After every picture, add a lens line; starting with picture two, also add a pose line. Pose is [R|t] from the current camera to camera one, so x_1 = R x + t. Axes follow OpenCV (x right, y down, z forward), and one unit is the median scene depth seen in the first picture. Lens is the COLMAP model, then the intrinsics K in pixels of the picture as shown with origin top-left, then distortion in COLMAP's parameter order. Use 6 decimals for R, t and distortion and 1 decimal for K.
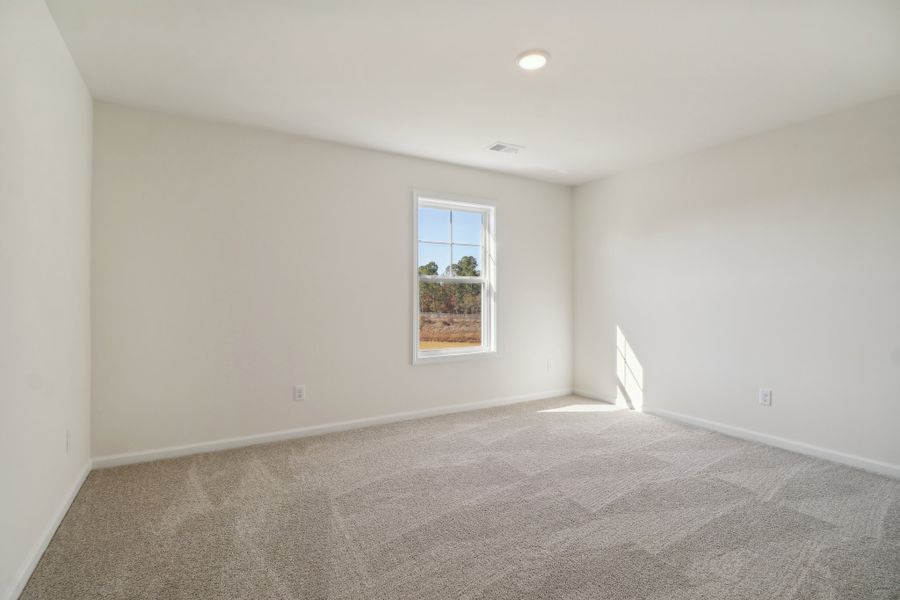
lens RADIAL K [[426.2, 0, 454.3], [0, 426.2, 309.2], [0, 0, 1]] dist [-0.004758, 0.000432]
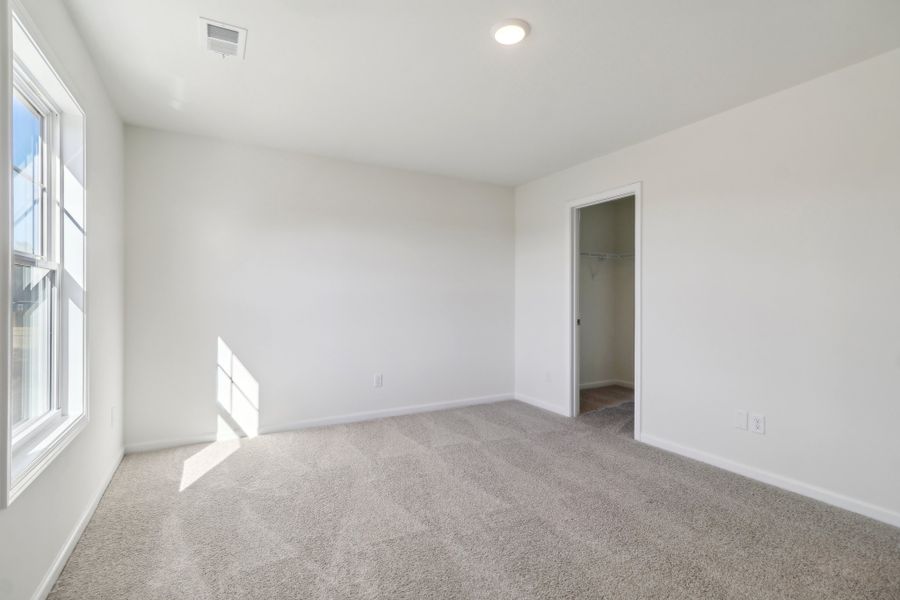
lens RADIAL K [[426.2, 0, 435.3], [0, 426.2, 303.1], [0, 0, 1]] dist [-0.004758, 0.000432]
pose [[0.045849, -0.011107, 0.998887, -0.416362], [0.032236, 0.999434, 0.009633, -0.019494], [-0.998428, 0.031758, 0.046181, 0.655676]]
